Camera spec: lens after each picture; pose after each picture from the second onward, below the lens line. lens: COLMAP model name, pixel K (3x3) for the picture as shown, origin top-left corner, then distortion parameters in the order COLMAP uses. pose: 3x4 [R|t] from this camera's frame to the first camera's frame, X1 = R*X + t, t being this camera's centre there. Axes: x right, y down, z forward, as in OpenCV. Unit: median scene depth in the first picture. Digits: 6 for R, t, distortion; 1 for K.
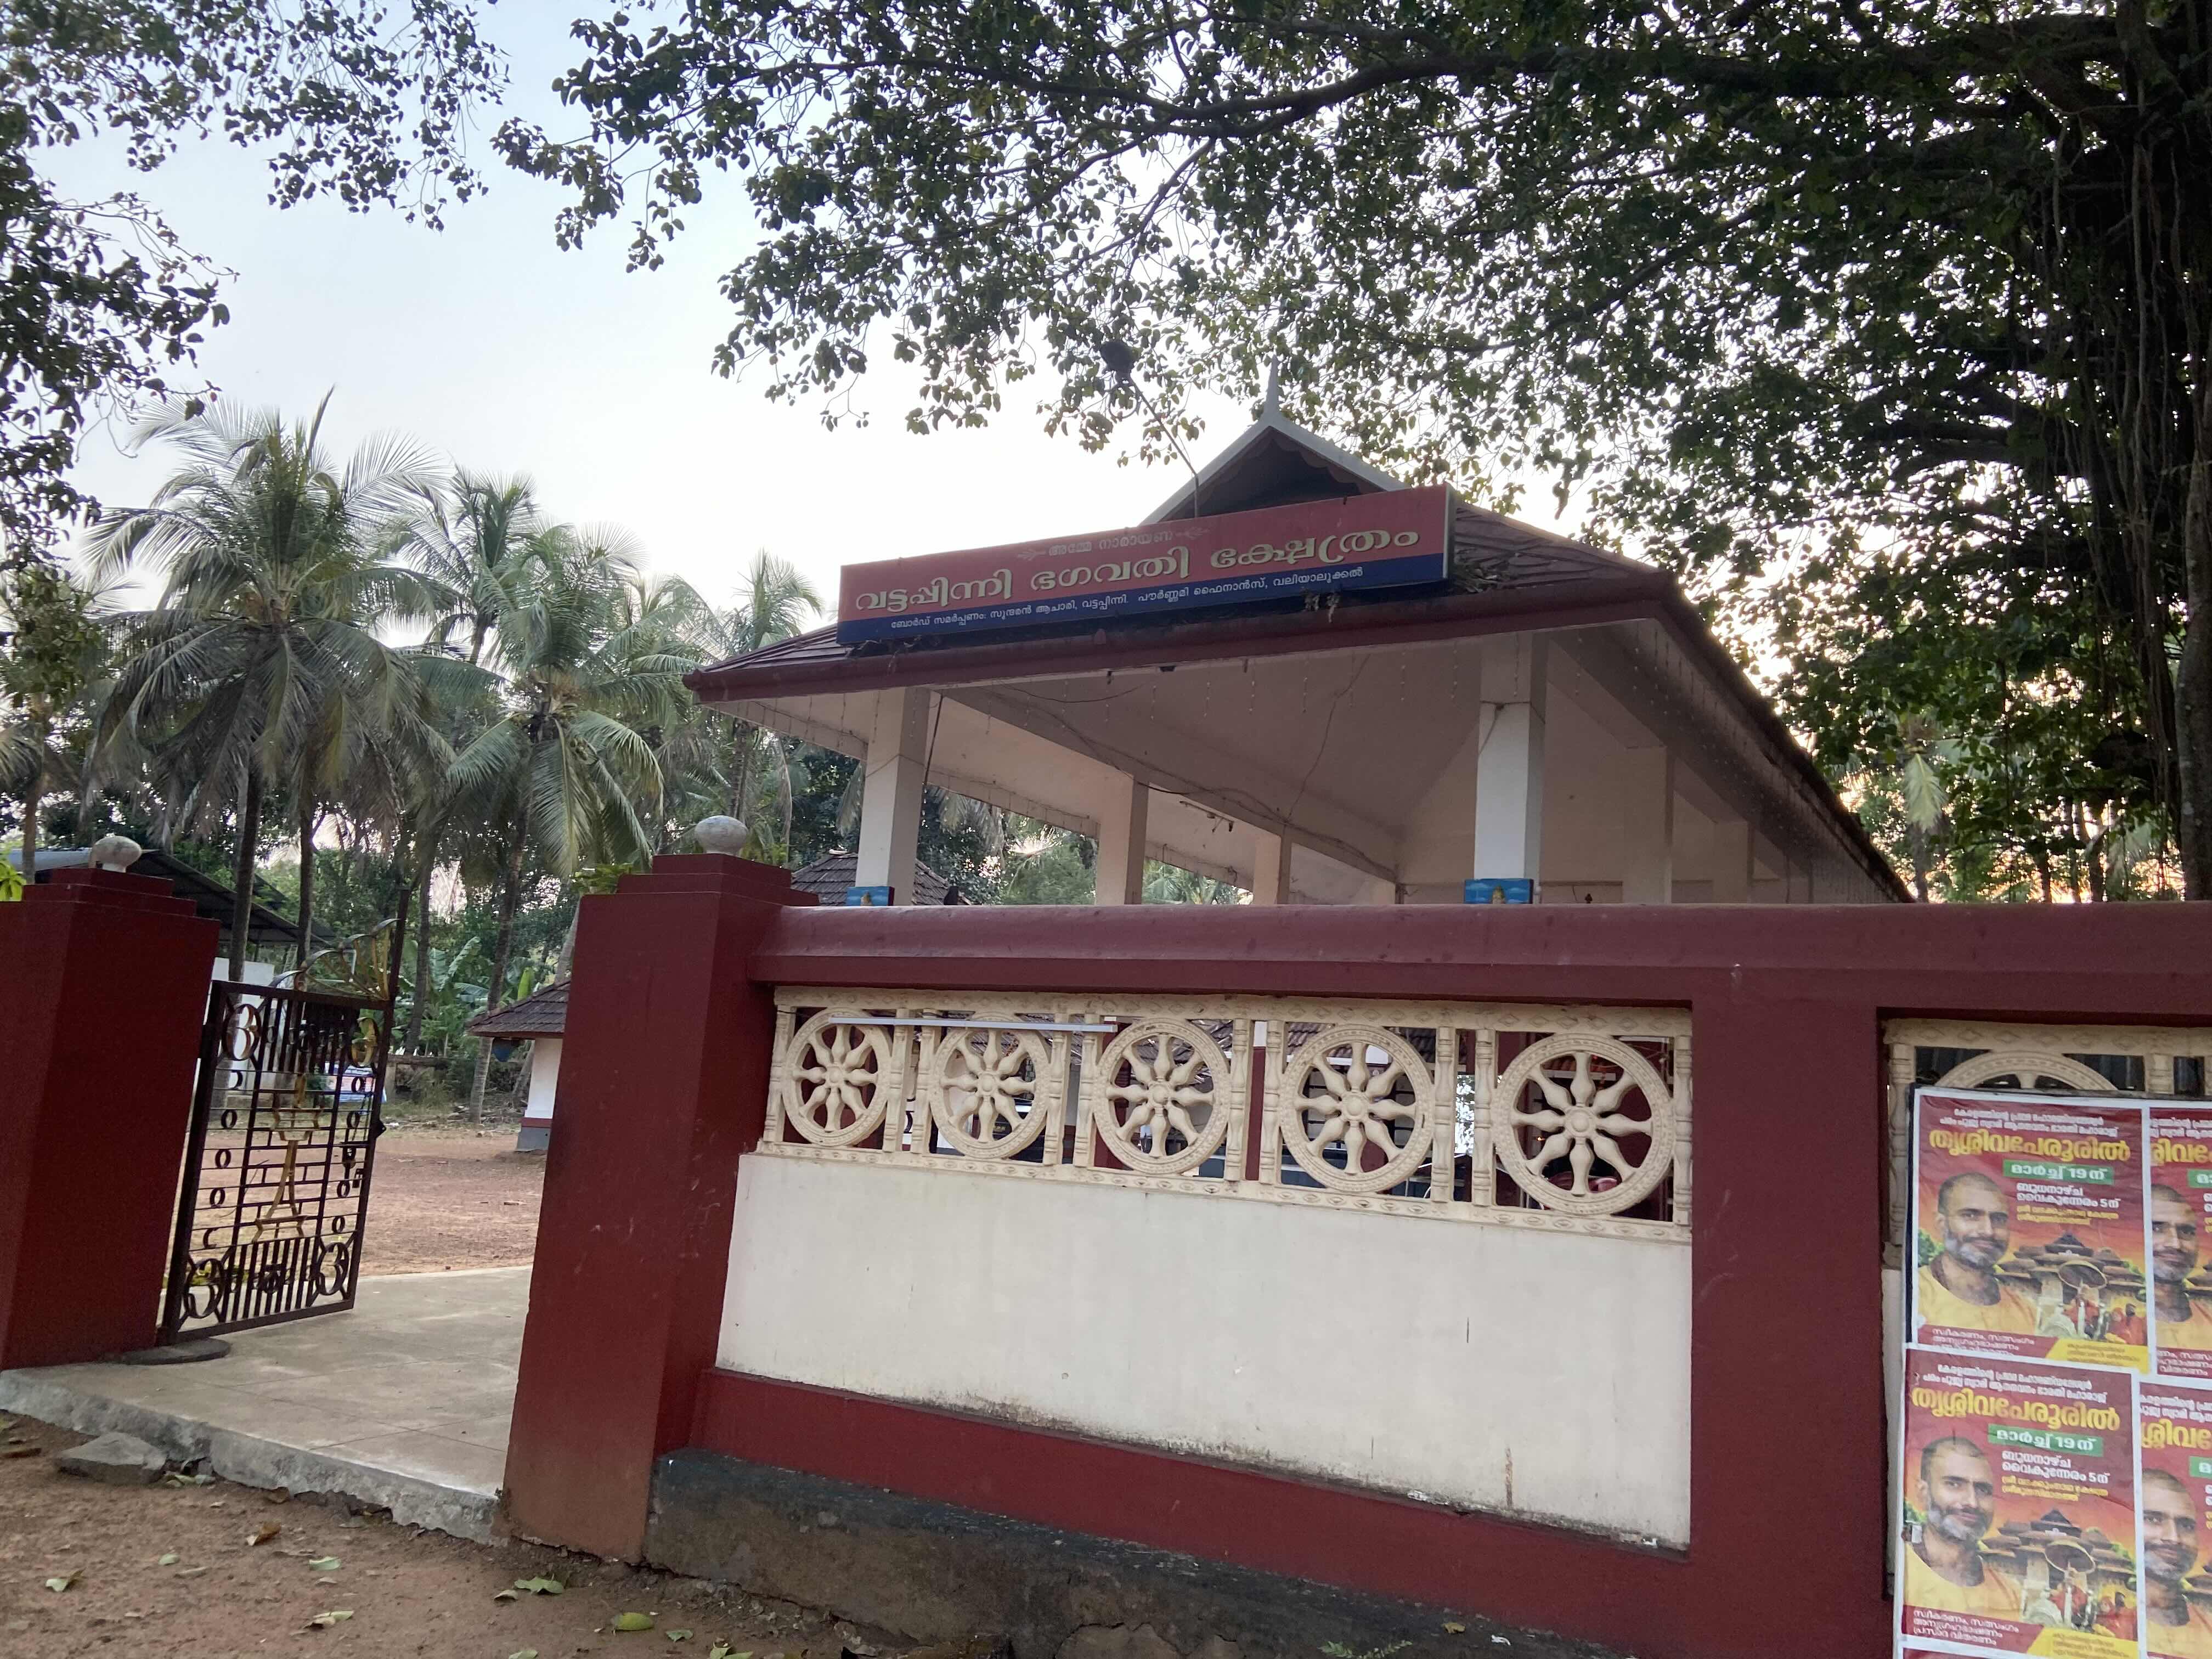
lens RADIAL K [[1643.2, 0, 1167.3], [0, 1643.2, 866.0], [0, 0, 1]] dist [0.132026, -0.165378]
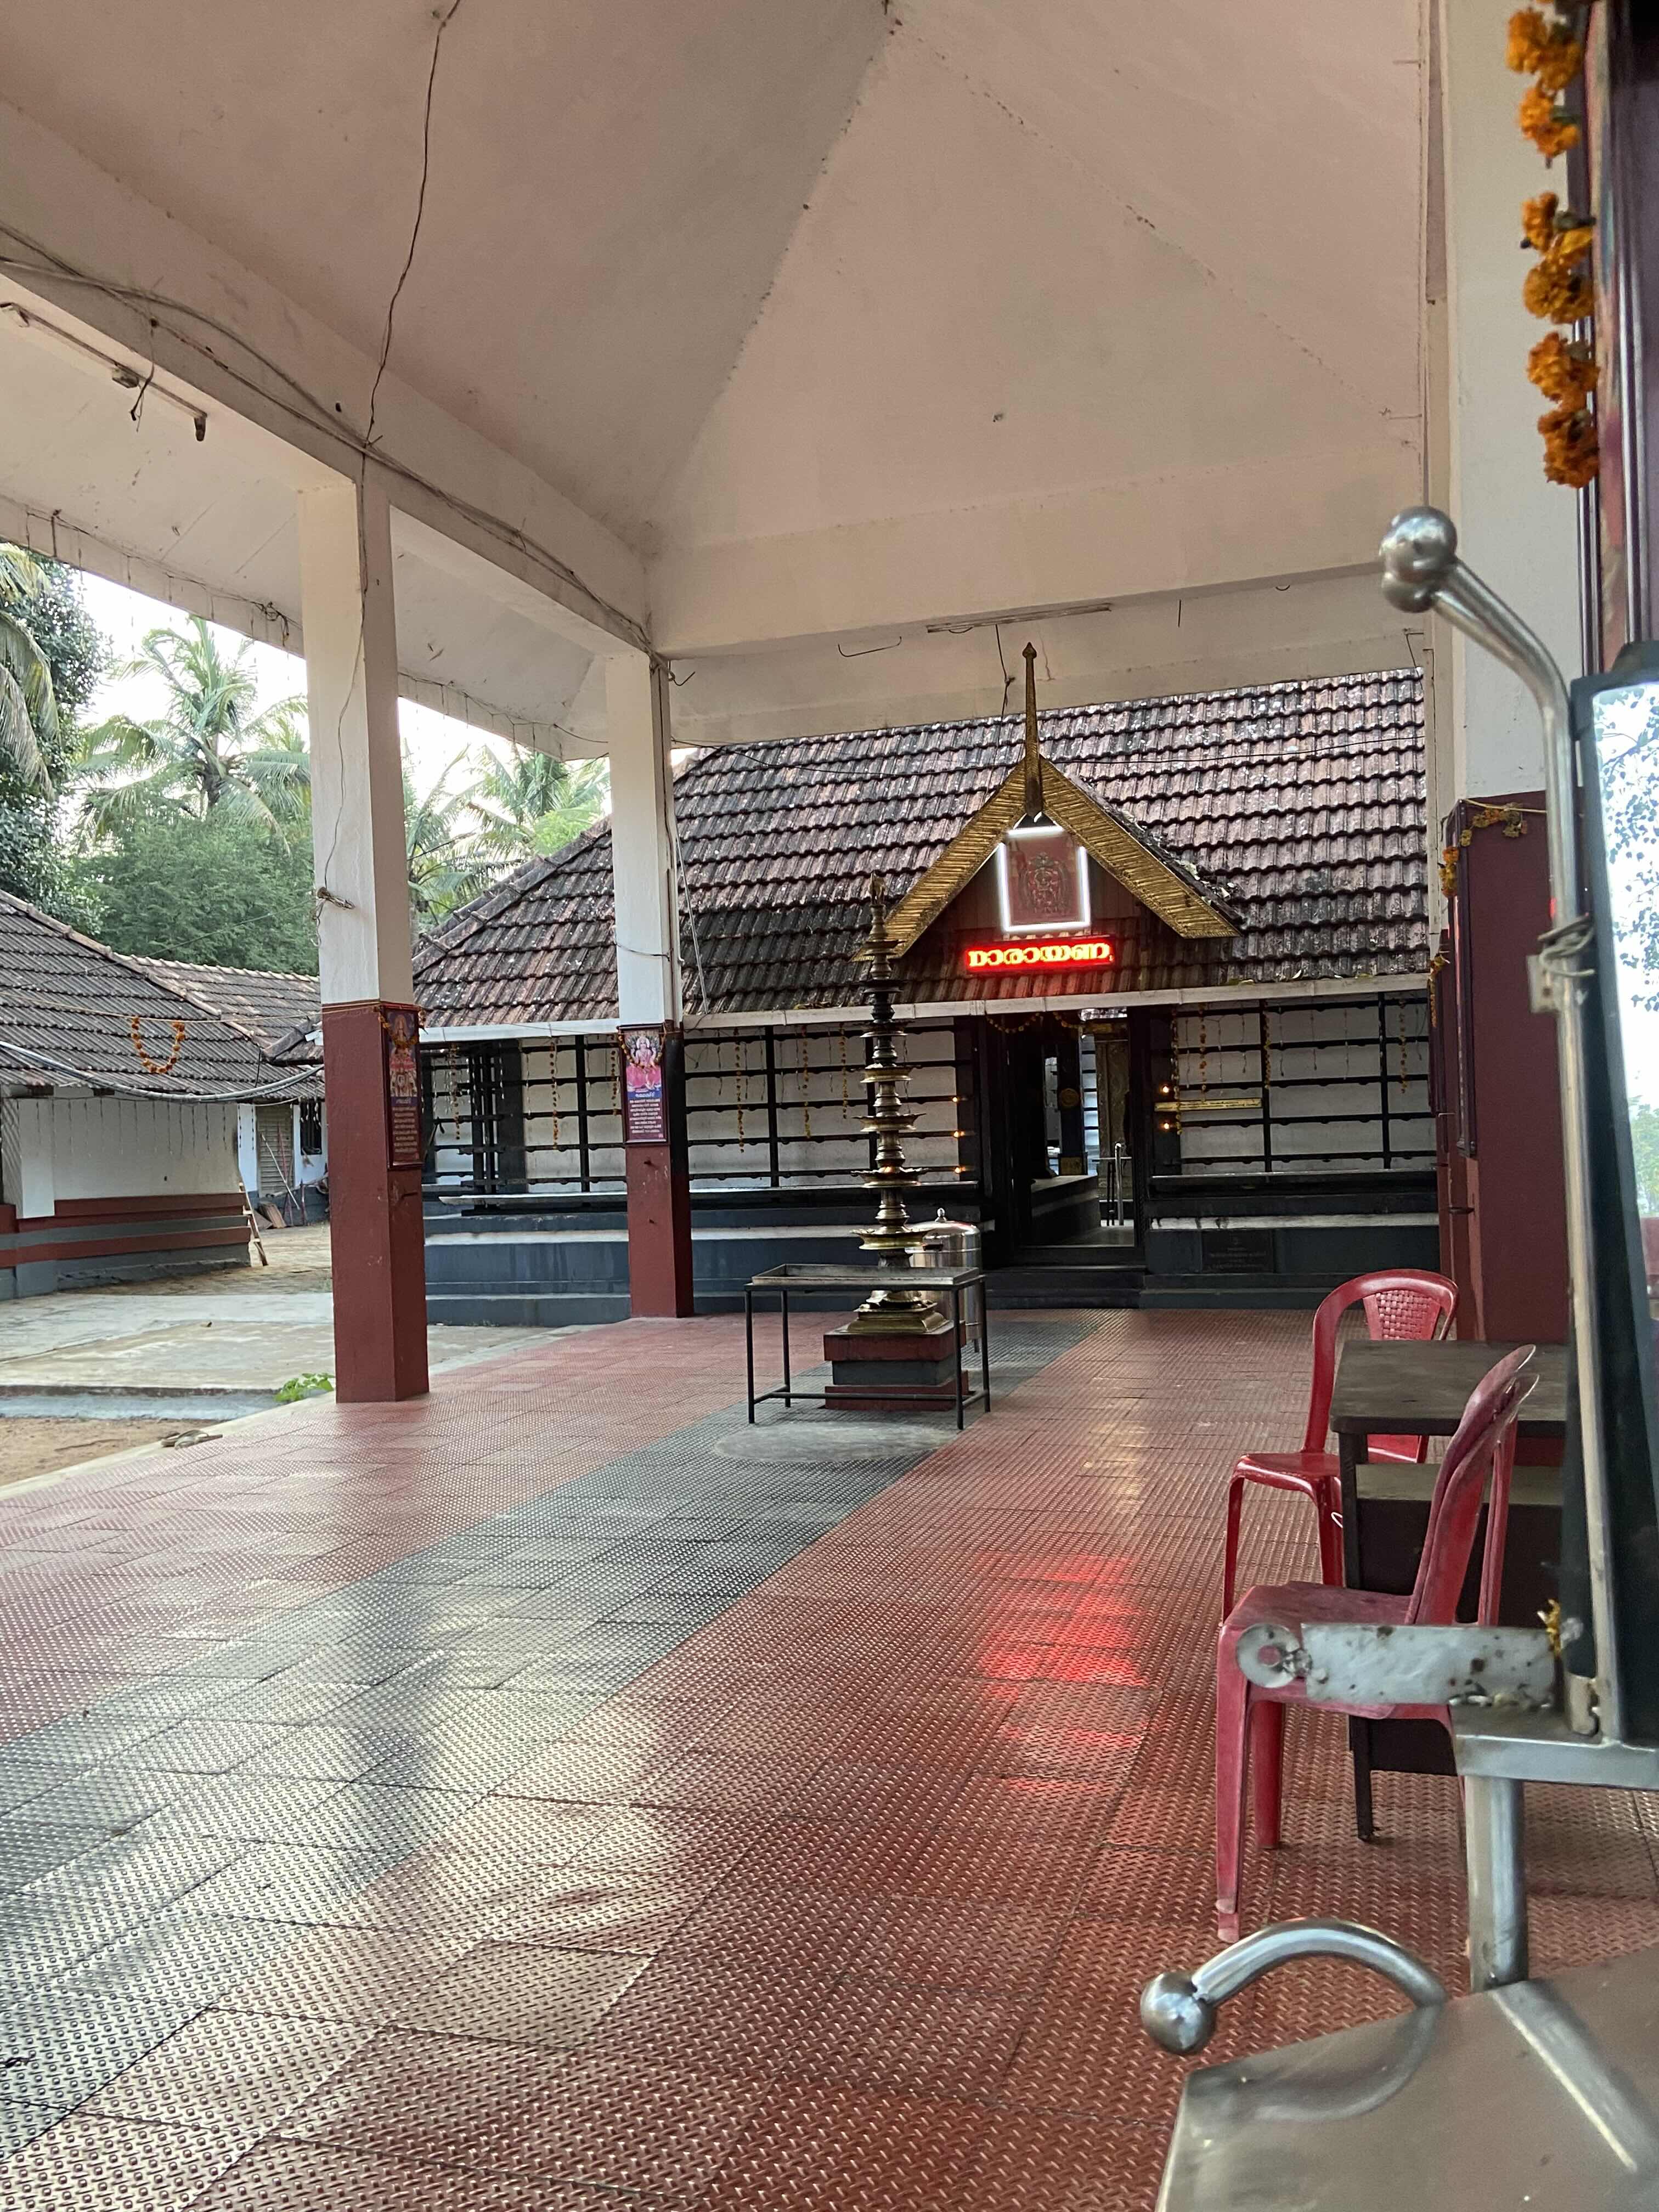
lens RADIAL K [[1856.2, 0, 811.6], [0, 1856.2, 1127.6], [0, 0, 1]] dist [0.131905, -0.158597]
pose [[0.974494, -0.101713, 0.200040, 0.118586], [0.069127, 0.984097, 0.163627, 0.119792], [-0.213501, -0.145625, 0.966028, 0.871943]]
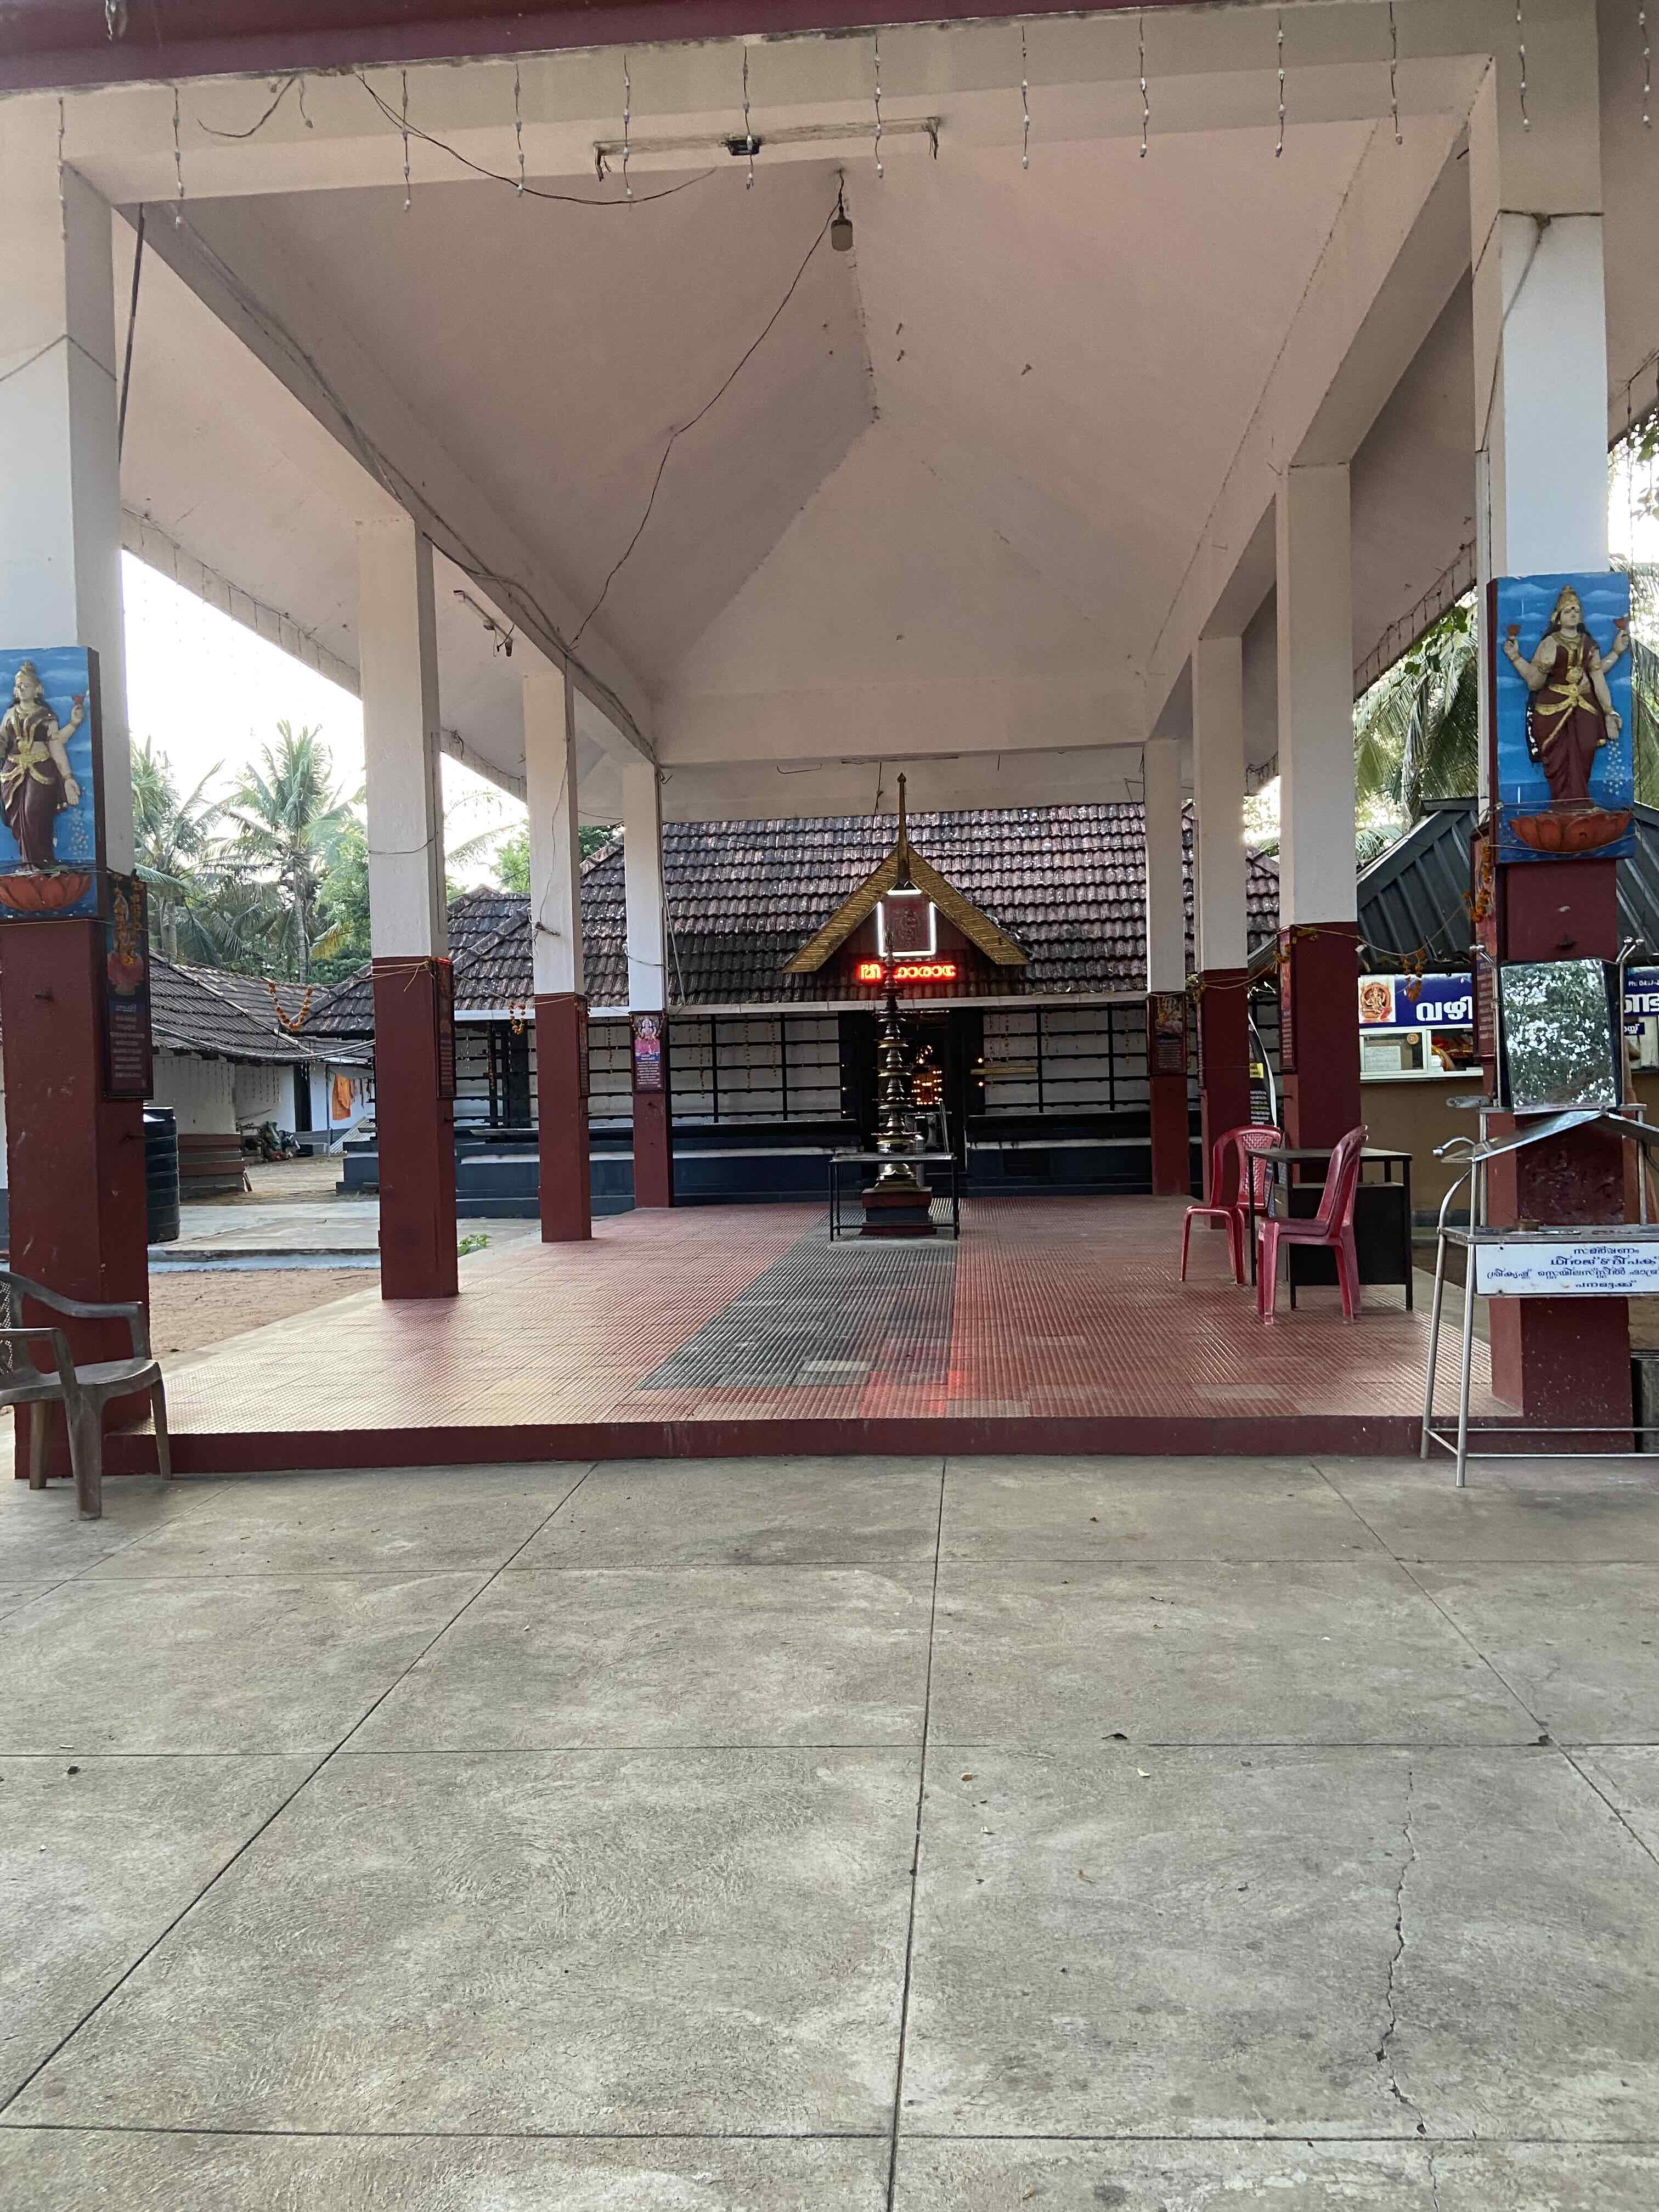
lens RADIAL K [[1642.6, 0, 840.5], [0, 1642.6, 1096.7], [0, 0, 1]] dist [0.135698, -0.172916]
pose [[0.903745, -0.090652, 0.418362, -0.215079], [0.022004, 0.985865, 0.166088, 0.069346], [-0.427505, -0.140895, 0.892966, 0.581899]]
